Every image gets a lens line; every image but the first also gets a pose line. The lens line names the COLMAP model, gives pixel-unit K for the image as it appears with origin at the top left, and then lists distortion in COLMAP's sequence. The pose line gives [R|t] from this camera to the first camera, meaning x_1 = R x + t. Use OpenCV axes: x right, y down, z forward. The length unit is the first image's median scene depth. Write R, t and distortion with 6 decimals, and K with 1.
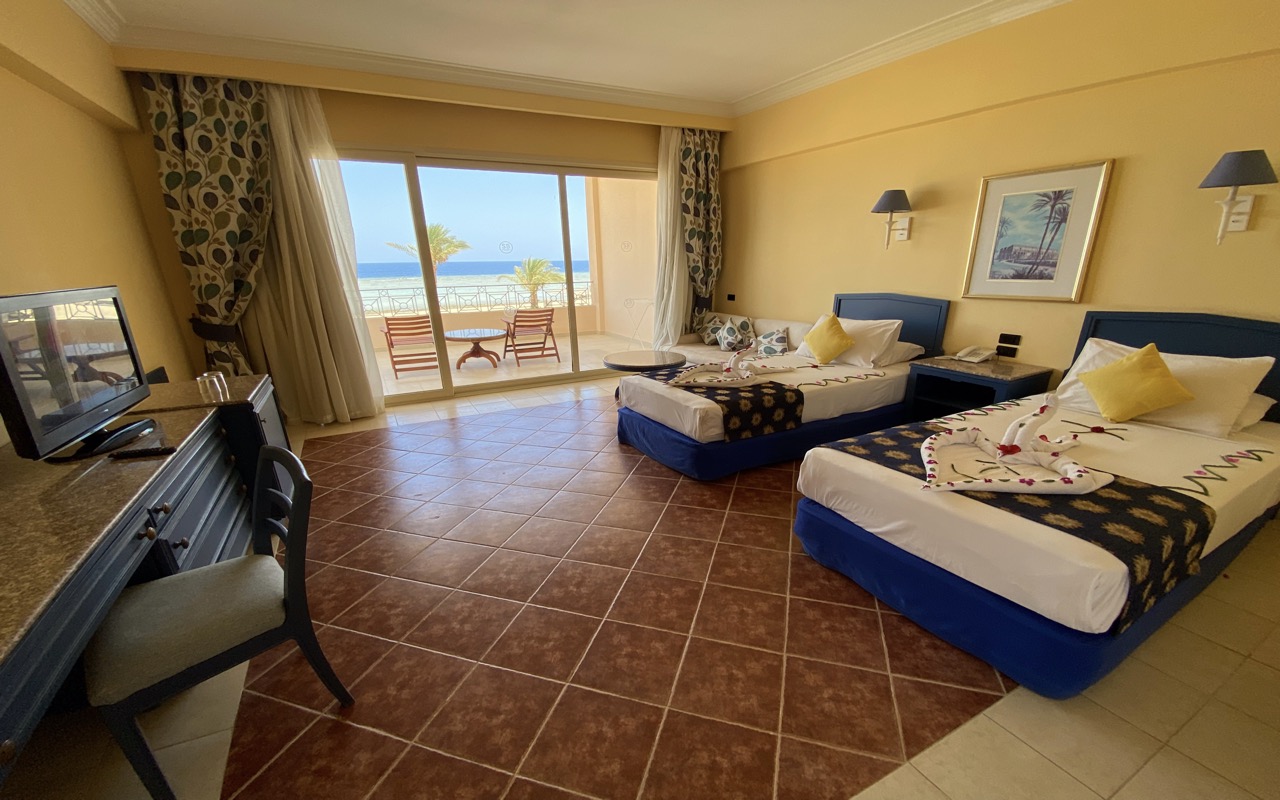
lens RADIAL K [[541.4, 0, 640.6], [0, 541.4, 400.1], [0, 0, 1]] dist [-0.004758, -0.002128]
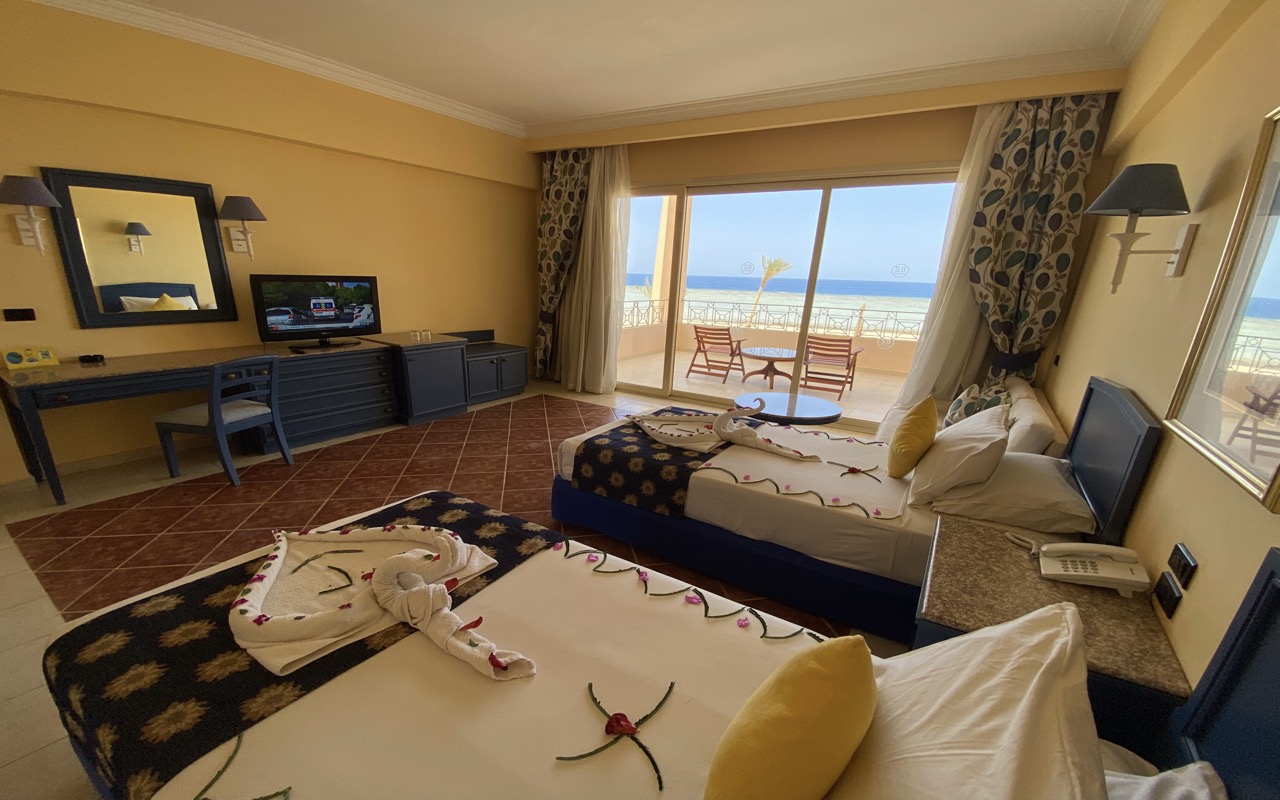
lens RADIAL K [[535.5, 0, 642.0], [0, 535.5, 404.1], [0, 0, 1]] dist [-0.019430, -0.000858]
pose [[0.494548, 0.237993, -0.835931, 0.651258], [-0.258251, 0.958580, 0.120127, -0.133489], [0.829897, 0.156472, 0.535526, 0.428534]]
